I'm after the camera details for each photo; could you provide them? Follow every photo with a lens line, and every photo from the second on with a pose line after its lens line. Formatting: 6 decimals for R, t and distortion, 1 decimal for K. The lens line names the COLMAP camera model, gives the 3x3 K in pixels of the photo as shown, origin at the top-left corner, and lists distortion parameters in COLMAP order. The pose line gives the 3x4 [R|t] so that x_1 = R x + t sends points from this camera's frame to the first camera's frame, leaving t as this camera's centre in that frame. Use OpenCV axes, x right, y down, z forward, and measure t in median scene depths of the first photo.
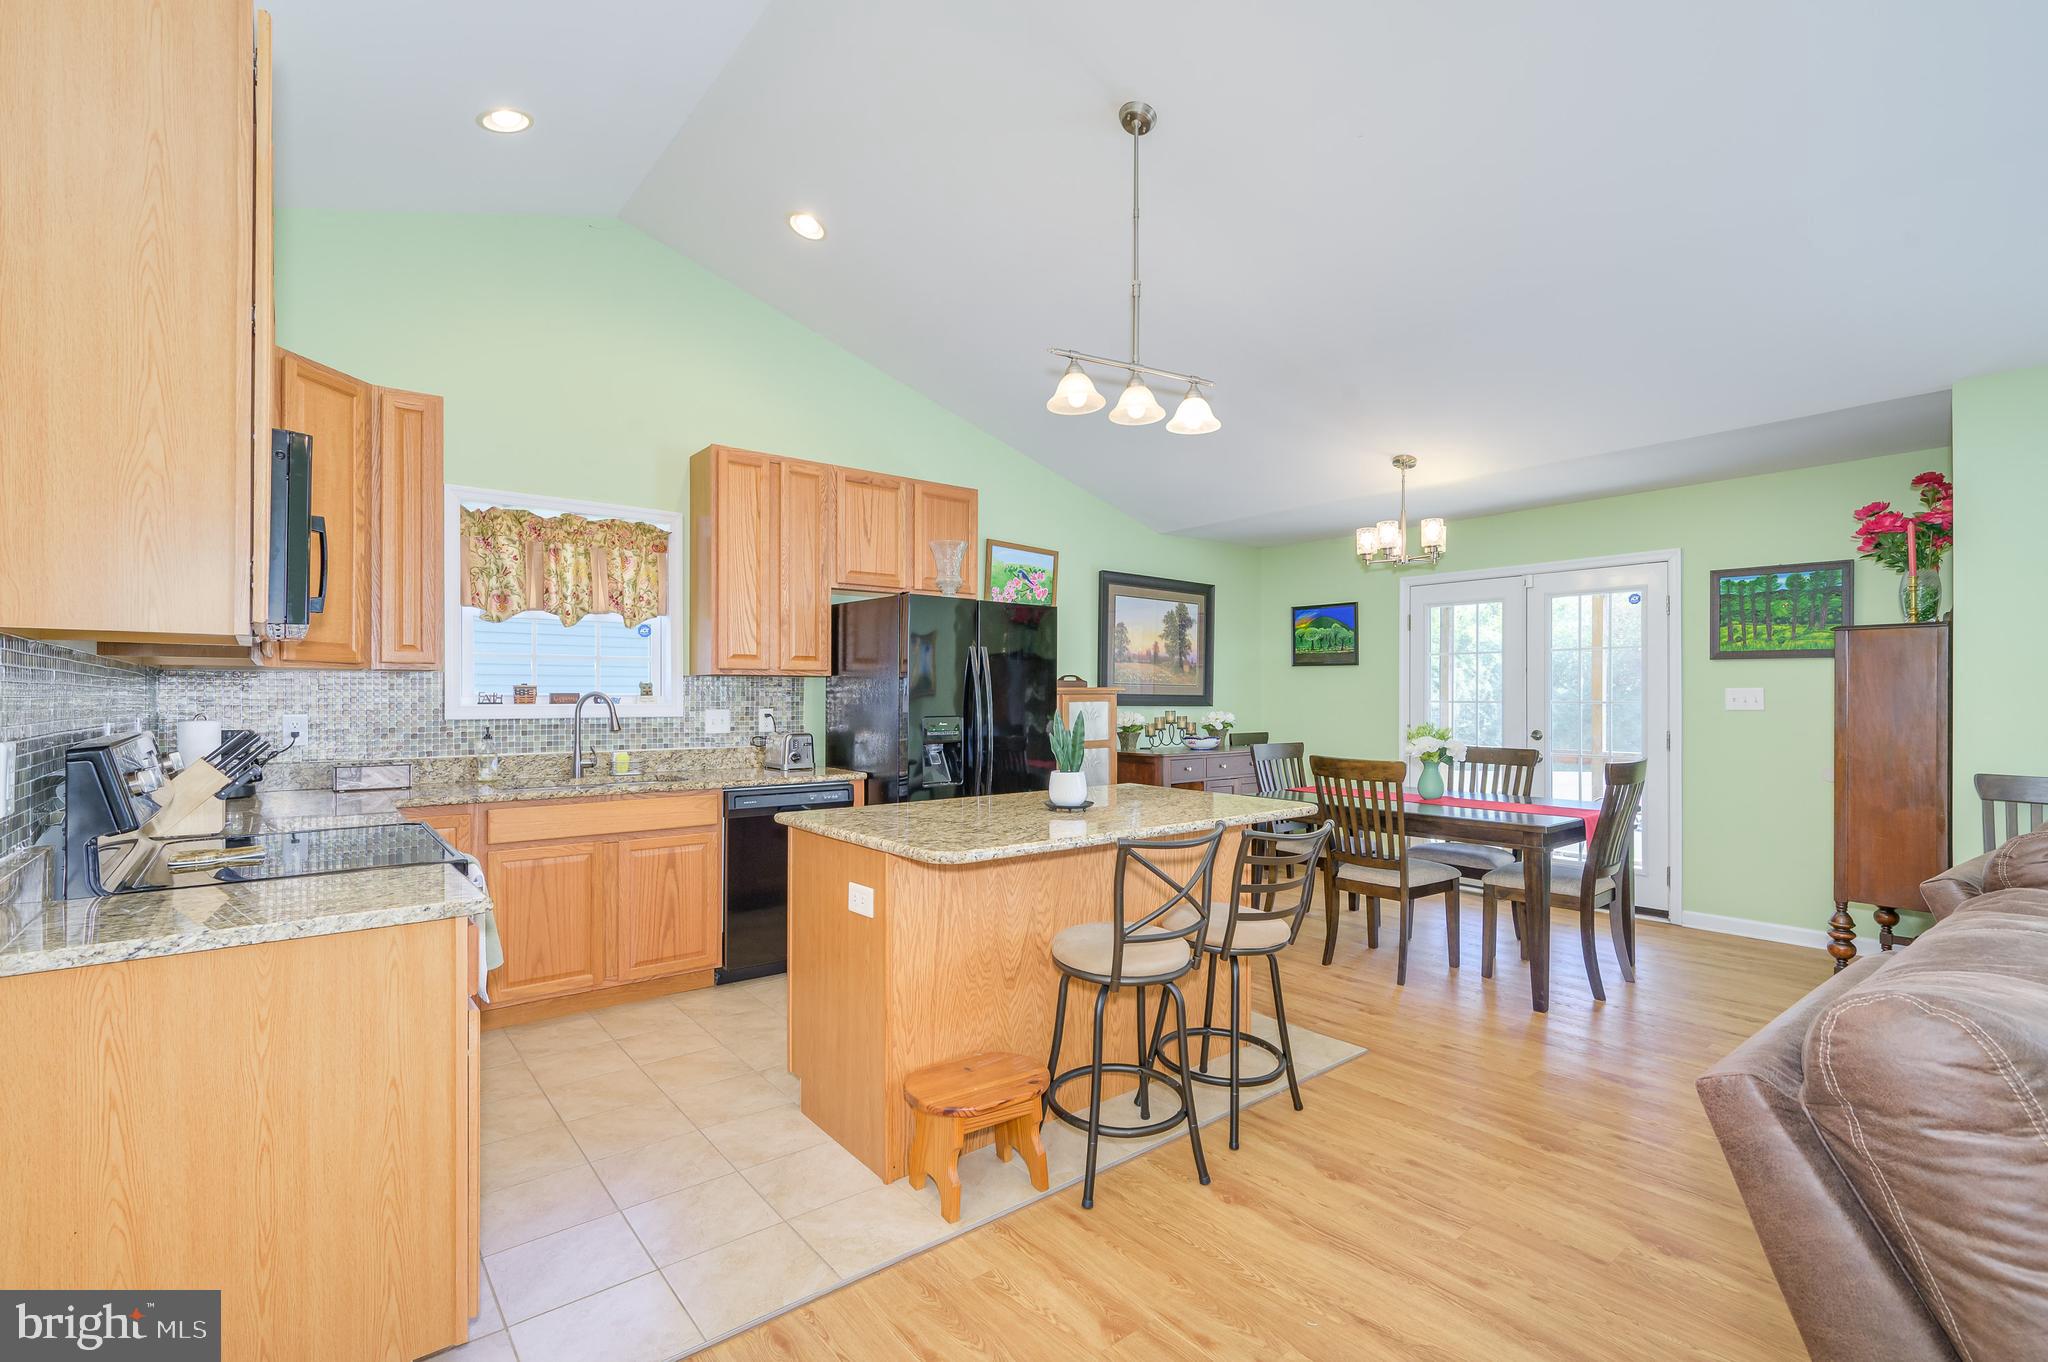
lens RADIAL K [[929.4, 0, 1030.0], [0, 929.4, 691.7], [0, 0, 1]] dist [0.003411, -0.001117]
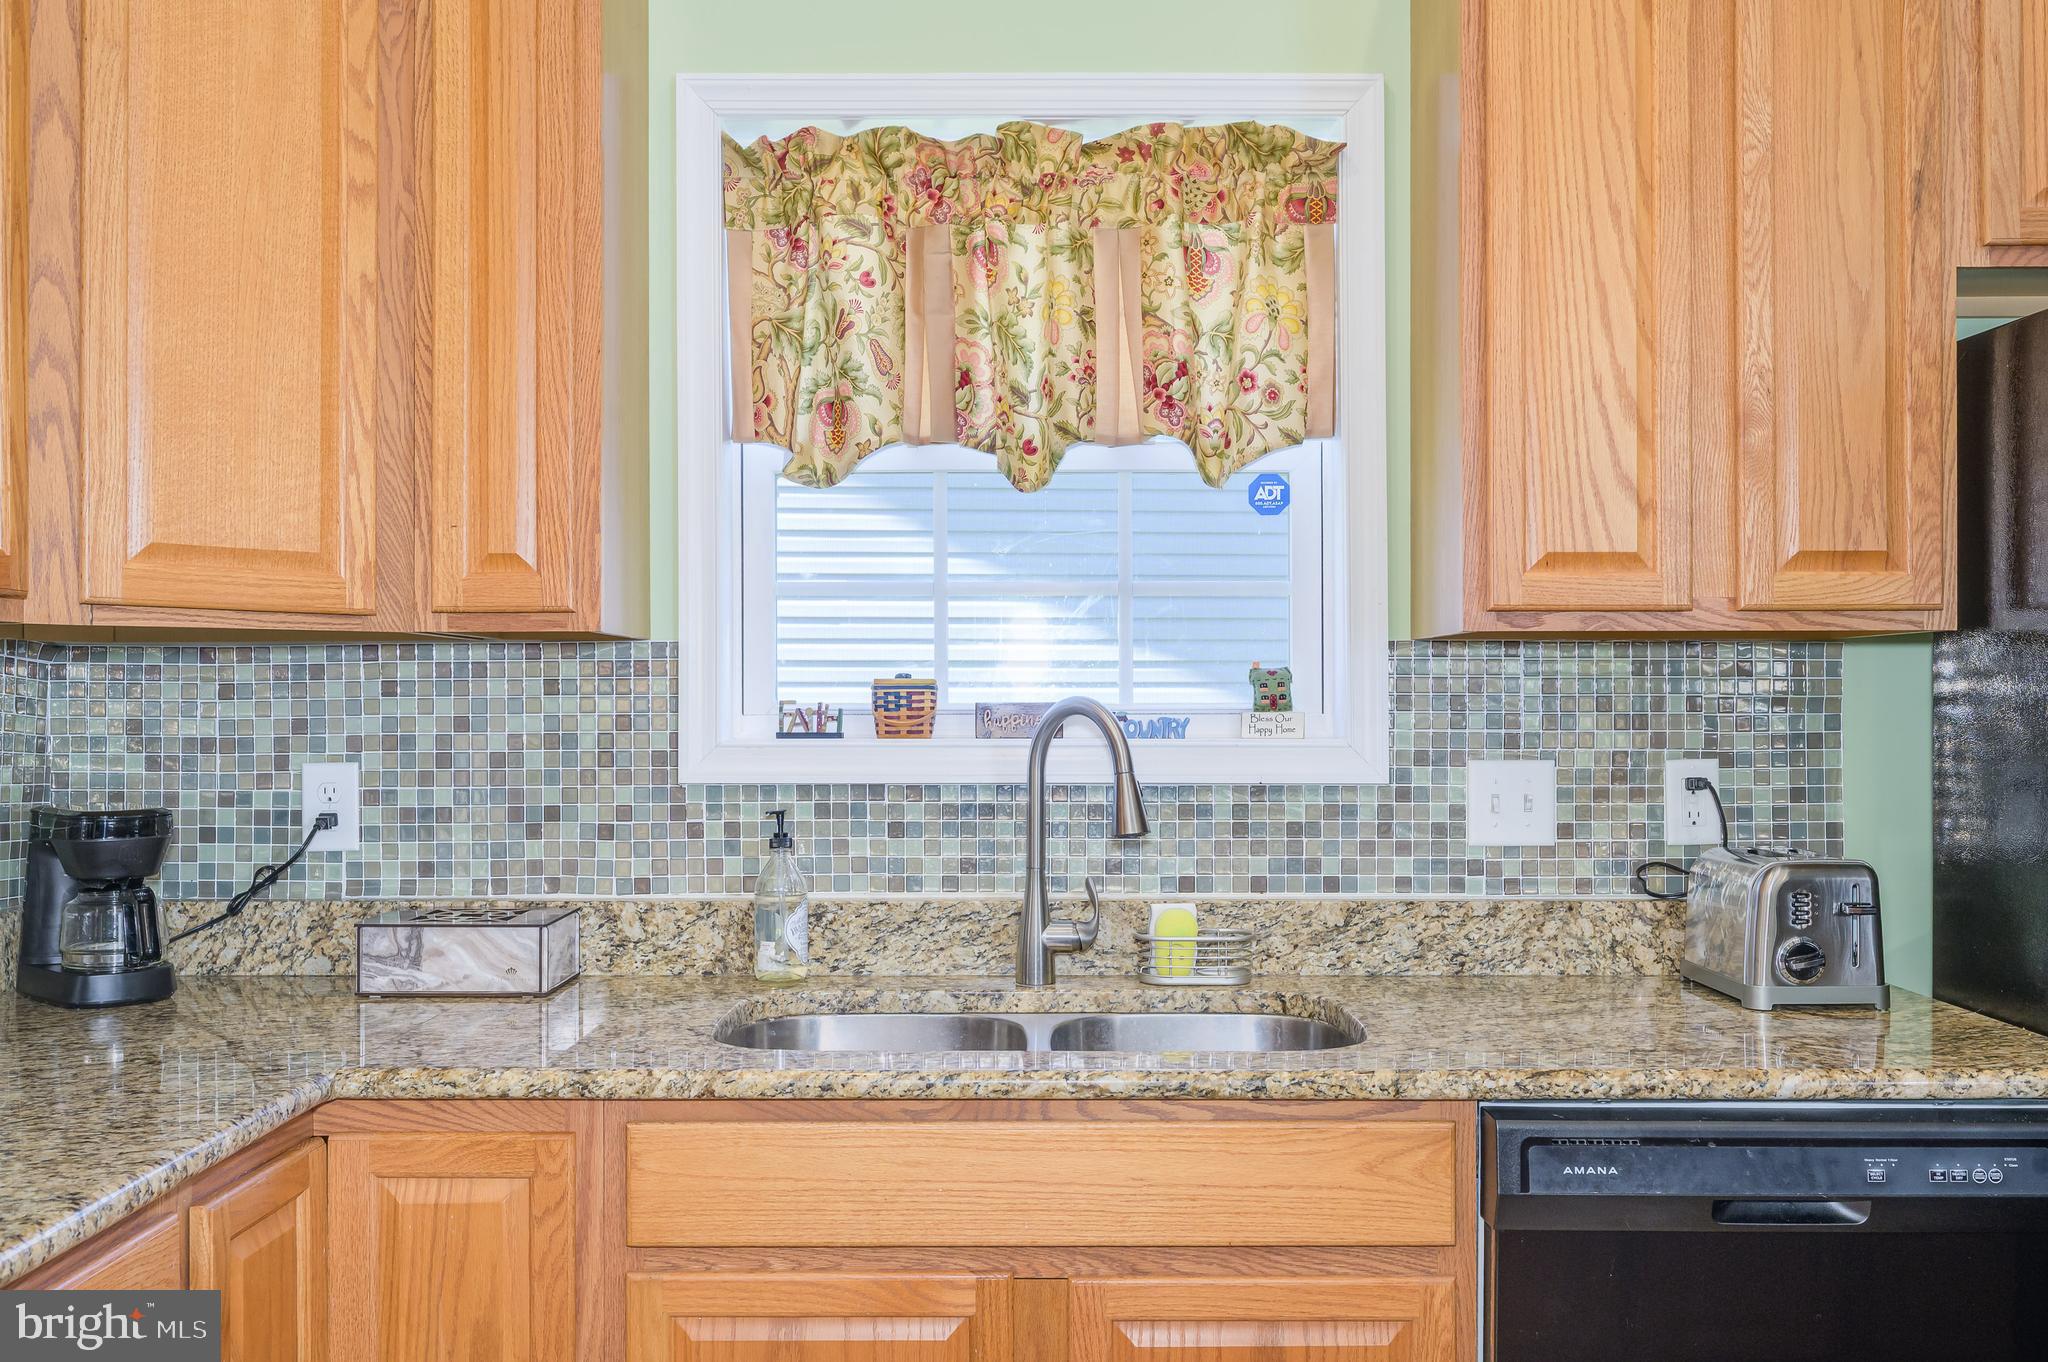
lens RADIAL K [[1782.8, 0, 1032.1], [0, 1782.8, 693.8], [0, 0, 1]] dist [-0.000094, 0.002844]
pose [[0.781227, -0.004016, -0.624234, -0.117820], [0.003940, 0.999991, -0.001504, -0.000727], [0.624235, -0.001285, 0.781236, 0.509203]]
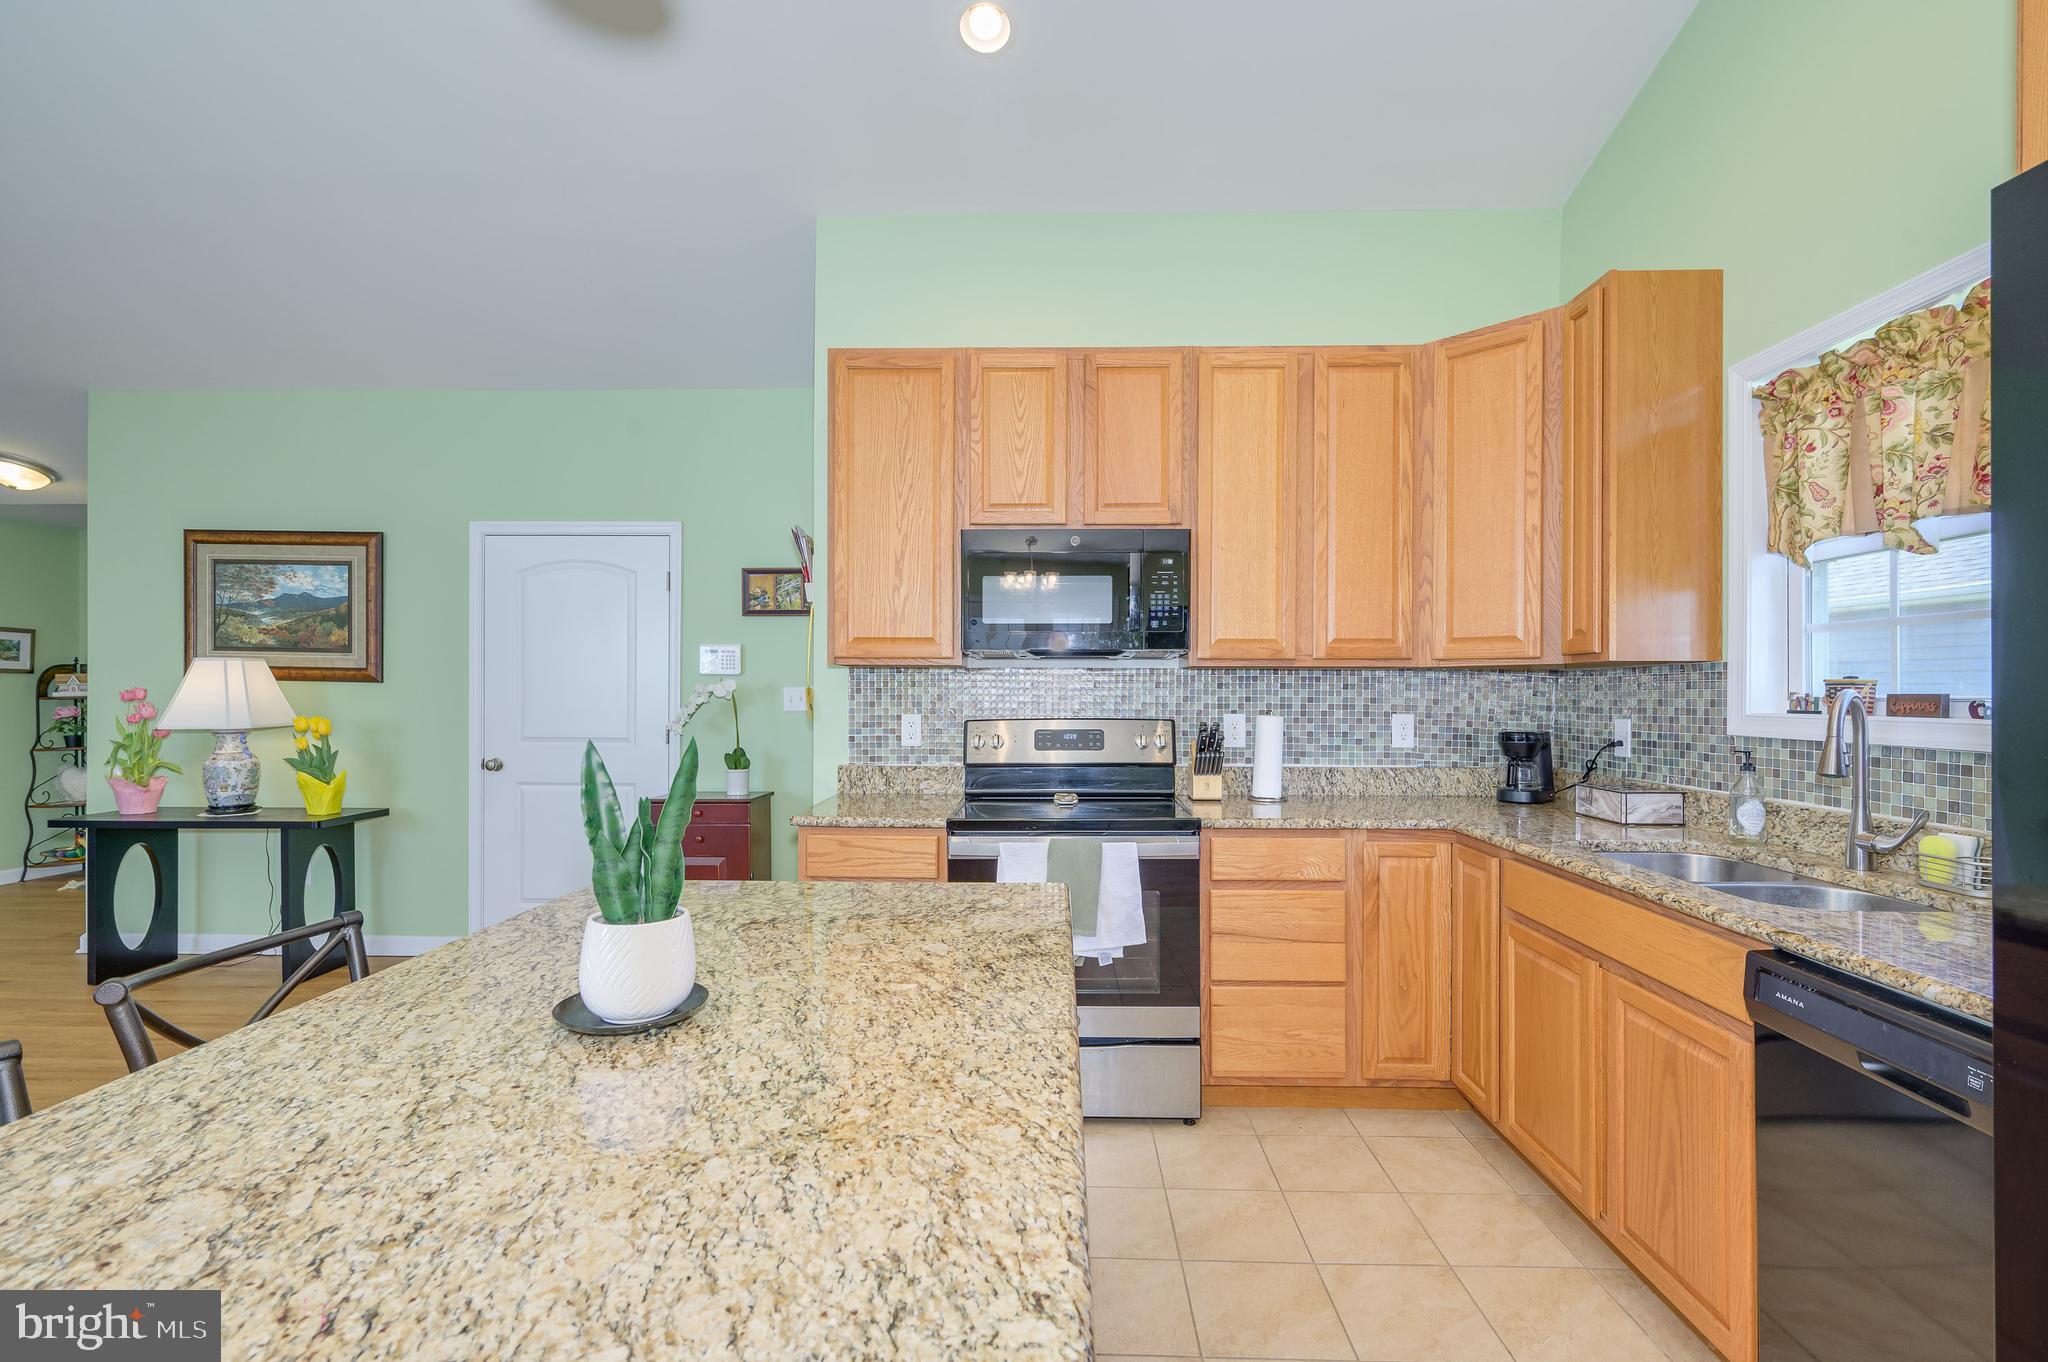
lens RADIAL K [[929.4, 0, 1004.9], [0, 929.4, 686.8], [0, 0, 1]] dist [0.003411, -0.001117]
pose [[-0.664324, -0.005187, -0.747427, 0.154983], [0.000090, 0.999975, -0.007019, 0.000966], [0.747445, -0.004730, -0.664307, 0.920090]]
